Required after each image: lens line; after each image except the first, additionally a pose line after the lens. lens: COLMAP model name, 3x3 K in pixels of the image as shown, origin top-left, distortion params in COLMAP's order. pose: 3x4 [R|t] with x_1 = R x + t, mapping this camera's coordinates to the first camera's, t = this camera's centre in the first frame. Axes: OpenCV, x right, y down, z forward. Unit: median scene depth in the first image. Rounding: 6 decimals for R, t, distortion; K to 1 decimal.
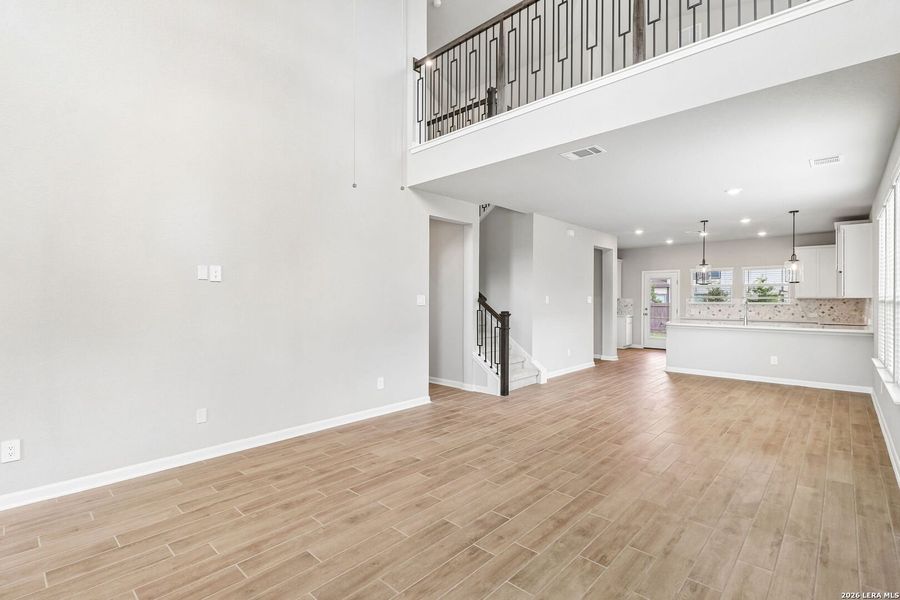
lens RADIAL K [[420.5, 0, 443.8], [0, 420.5, 301.7], [0, 0, 1]] dist [-0.013166, -0.000217]
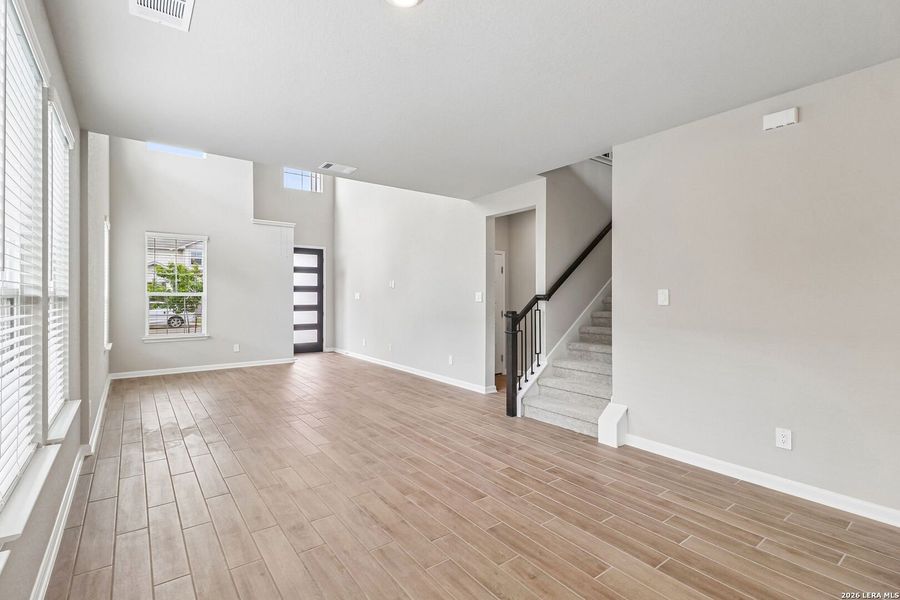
lens RADIAL K [[420.5, 0, 443.8], [0, 420.5, 301.7], [0, 0, 1]] dist [-0.013166, -0.000217]
pose [[-0.178546, 0.014301, -0.983828, 1.154530], [-0.005645, 0.999863, 0.015559, -0.009572], [0.983915, 0.008331, -0.178441, 1.218997]]
